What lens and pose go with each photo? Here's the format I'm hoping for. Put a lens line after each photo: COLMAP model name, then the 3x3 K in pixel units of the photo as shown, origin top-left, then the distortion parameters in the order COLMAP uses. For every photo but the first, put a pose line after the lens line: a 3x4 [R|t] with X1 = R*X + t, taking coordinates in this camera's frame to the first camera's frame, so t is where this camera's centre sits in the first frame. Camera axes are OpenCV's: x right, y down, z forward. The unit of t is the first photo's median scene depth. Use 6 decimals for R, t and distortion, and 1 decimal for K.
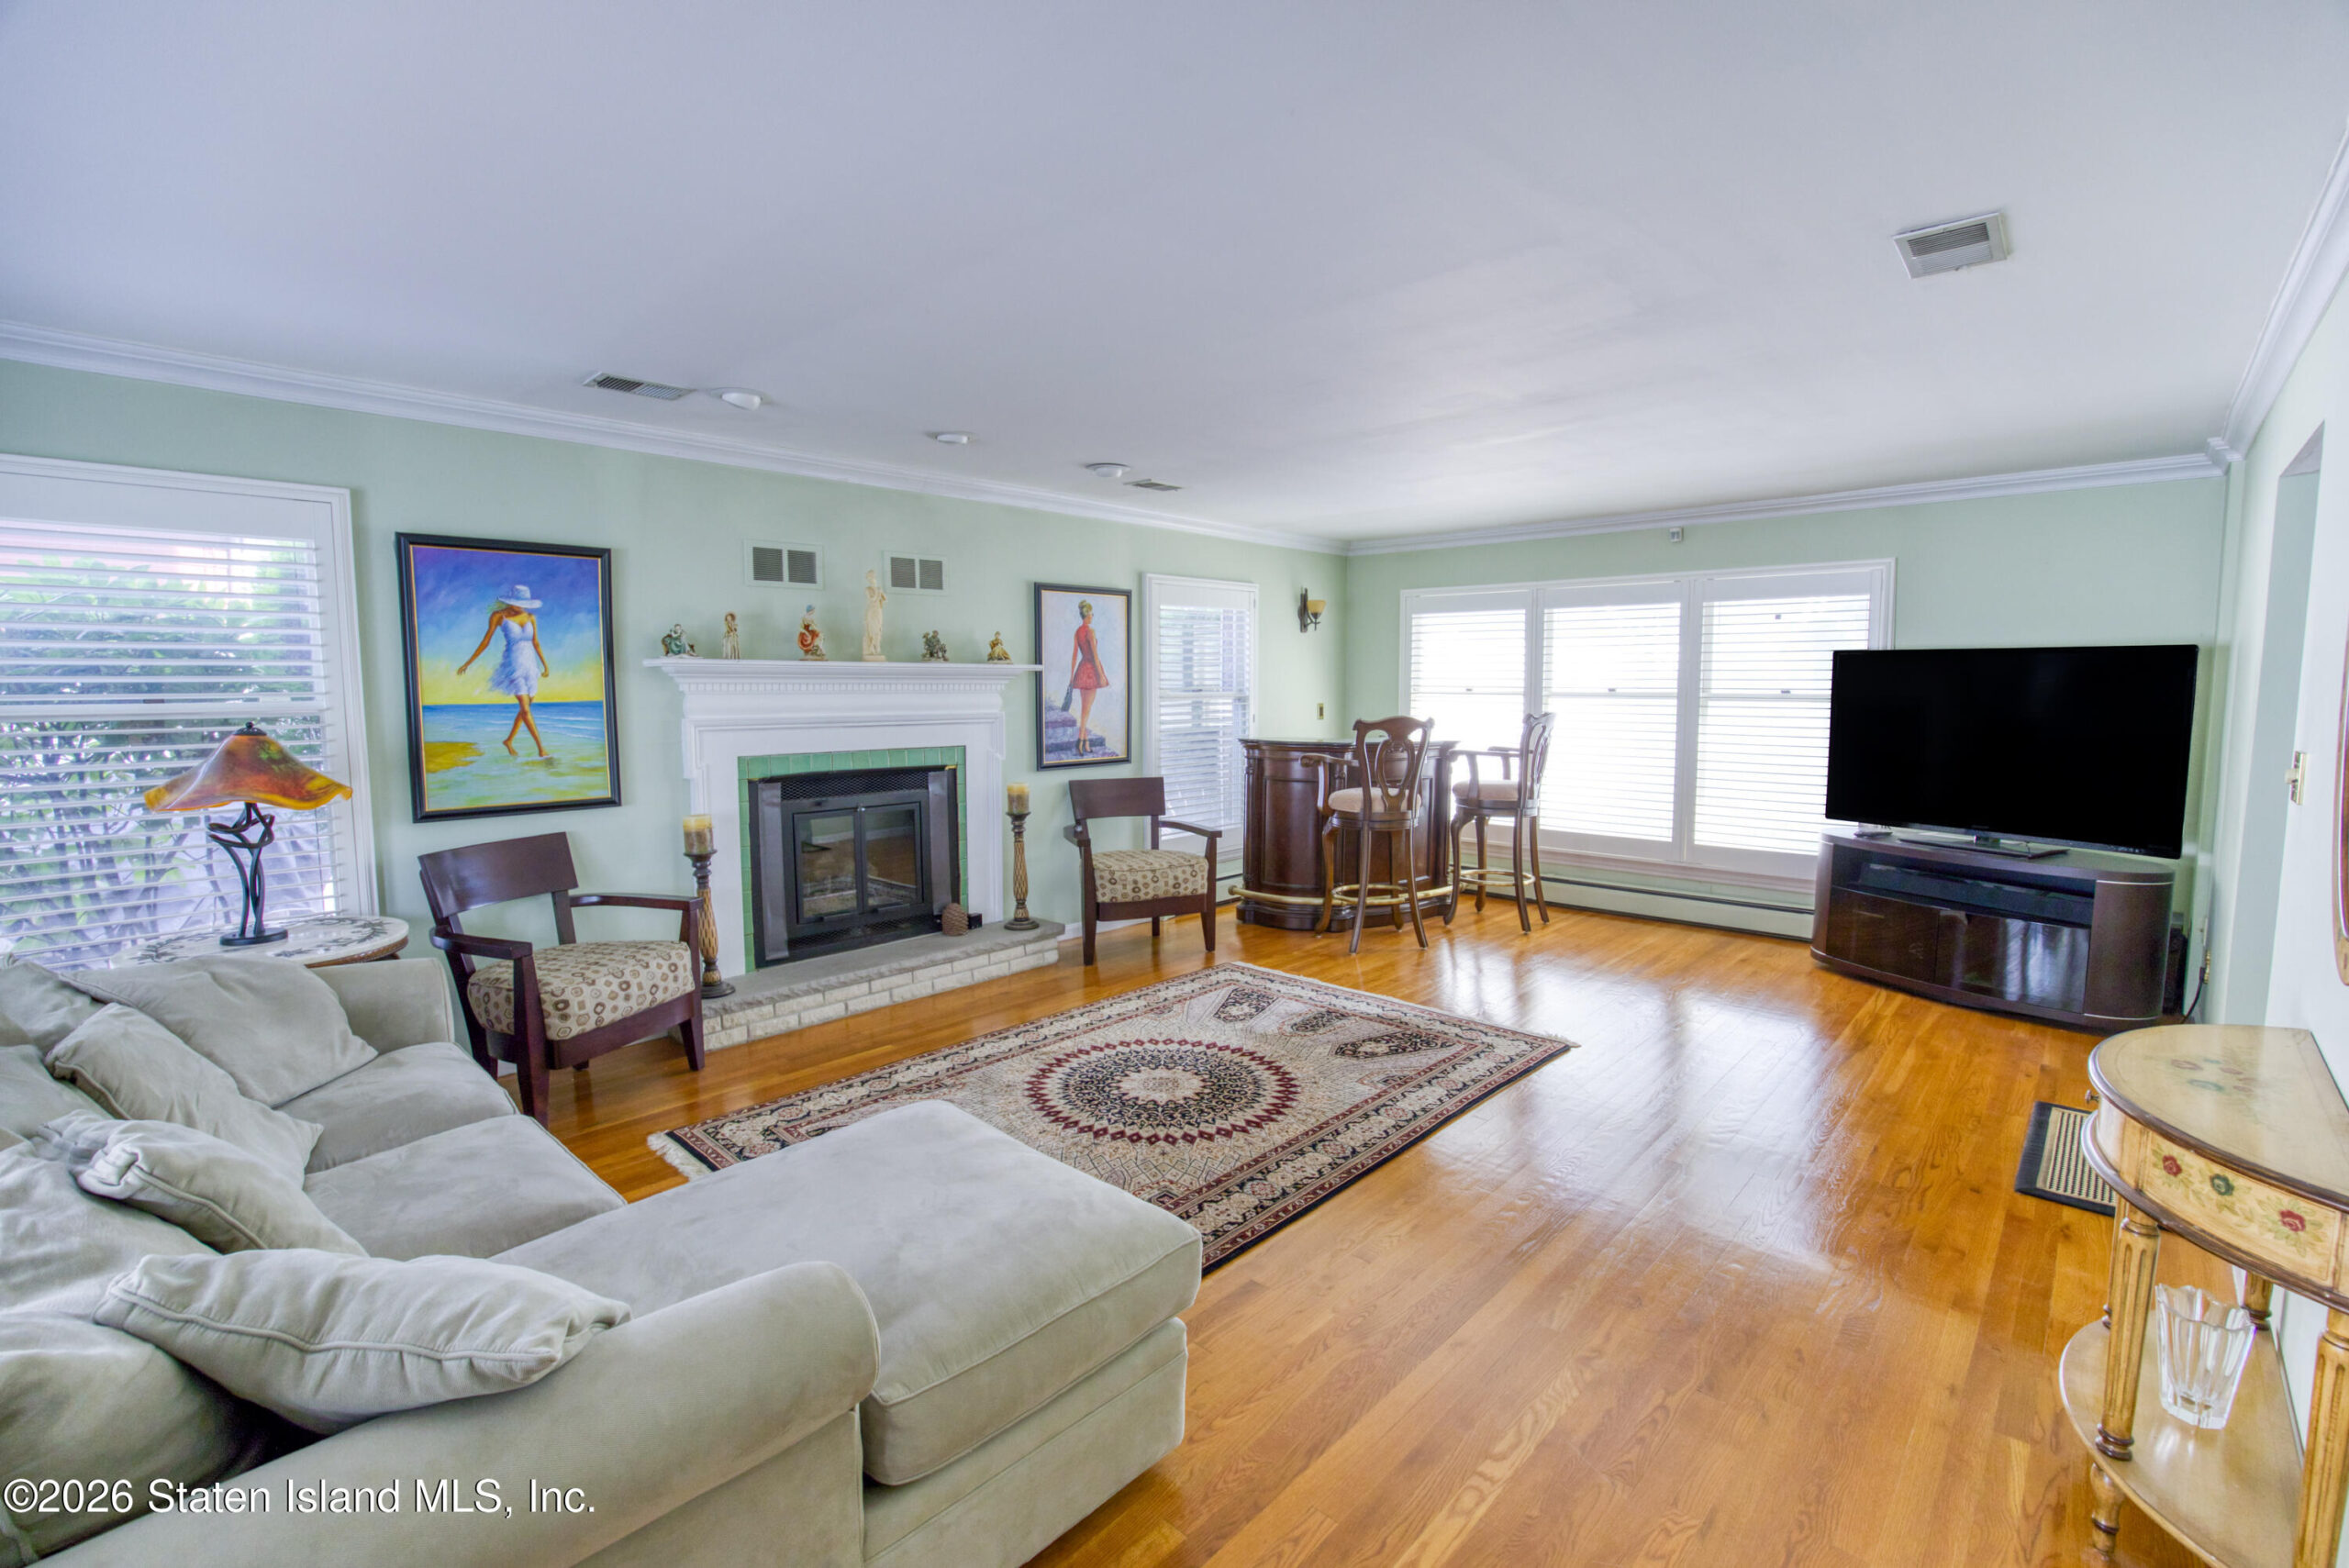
lens RADIAL K [[1037.3, 0, 1189.4], [0, 1037.3, 778.2], [0, 0, 1]] dist [-0.053494, 0.016124]
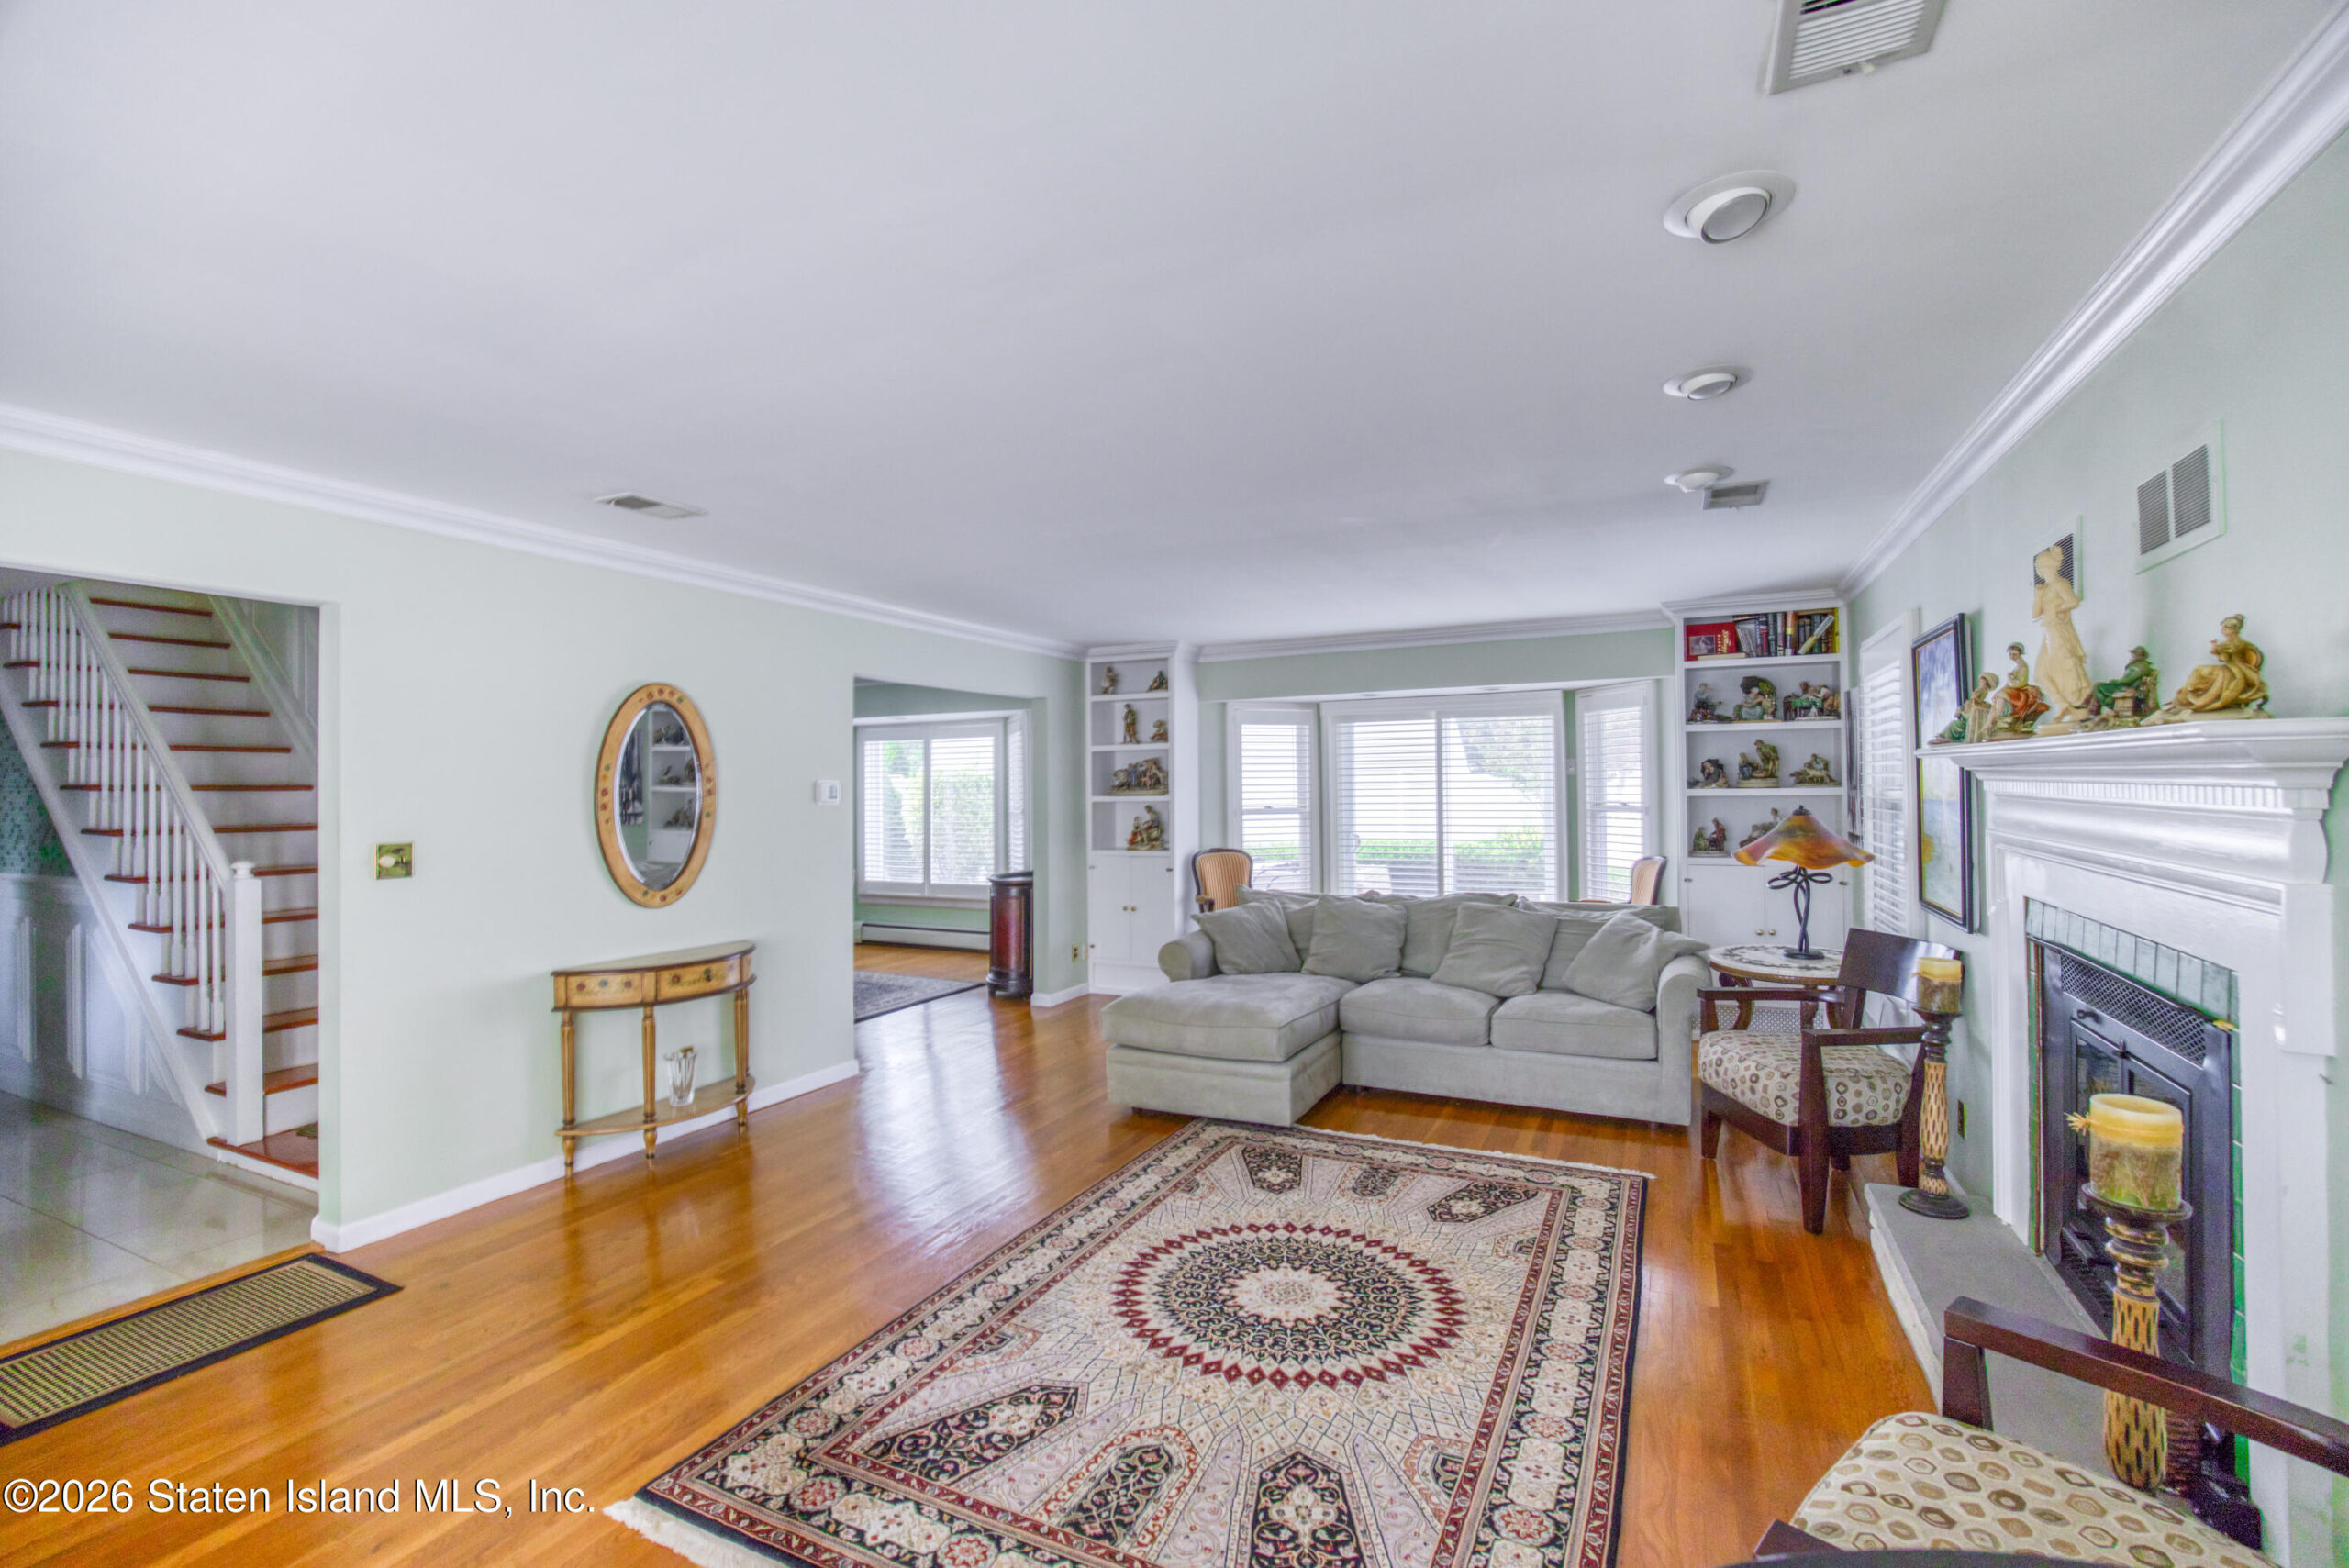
lens RADIAL K [[1029.0, 0, 1183.4], [0, 1029.0, 778.8], [0, 0, 1]] dist [-0.054538, 0.018152]
pose [[-0.953606, 0.010796, -0.300864, 0.233820], [-0.015035, 0.996402, 0.083411, -0.135139], [0.300682, 0.084065, -0.950012, 1.411707]]
